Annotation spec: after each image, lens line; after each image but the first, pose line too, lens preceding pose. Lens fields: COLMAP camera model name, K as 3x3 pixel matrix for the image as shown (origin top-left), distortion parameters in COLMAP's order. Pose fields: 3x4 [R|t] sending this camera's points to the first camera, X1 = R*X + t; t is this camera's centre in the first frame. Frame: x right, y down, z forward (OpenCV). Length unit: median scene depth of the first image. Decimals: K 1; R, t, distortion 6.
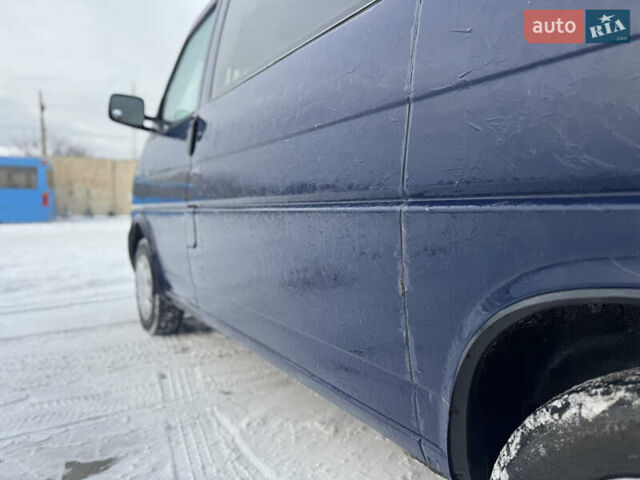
lens RADIAL K [[458.8, 0, 319.5], [0, 458.8, 242.2], [0, 0, 1]] dist [0.027707, -0.007815]
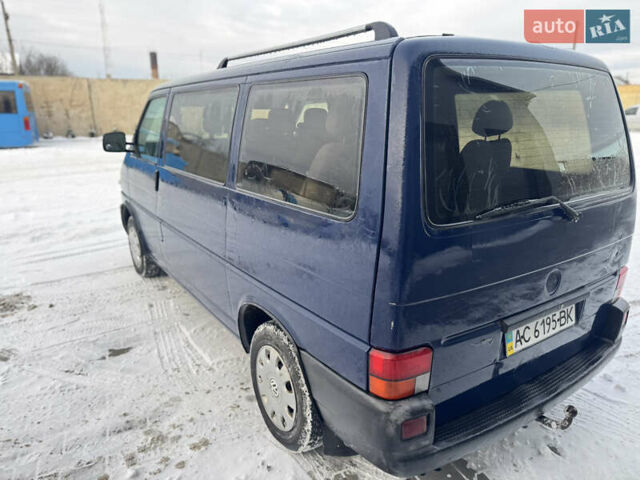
lens RADIAL K [[458.8, 0, 323.5], [0, 458.8, 238.0], [0, 0, 1]] dist [0.027707, -0.007815]
pose [[0.999378, -0.016083, 0.031377, 0.227956], [0.009583, 0.980307, 0.197249, -0.258077], [-0.033932, -0.196826, 0.979851, -0.596159]]
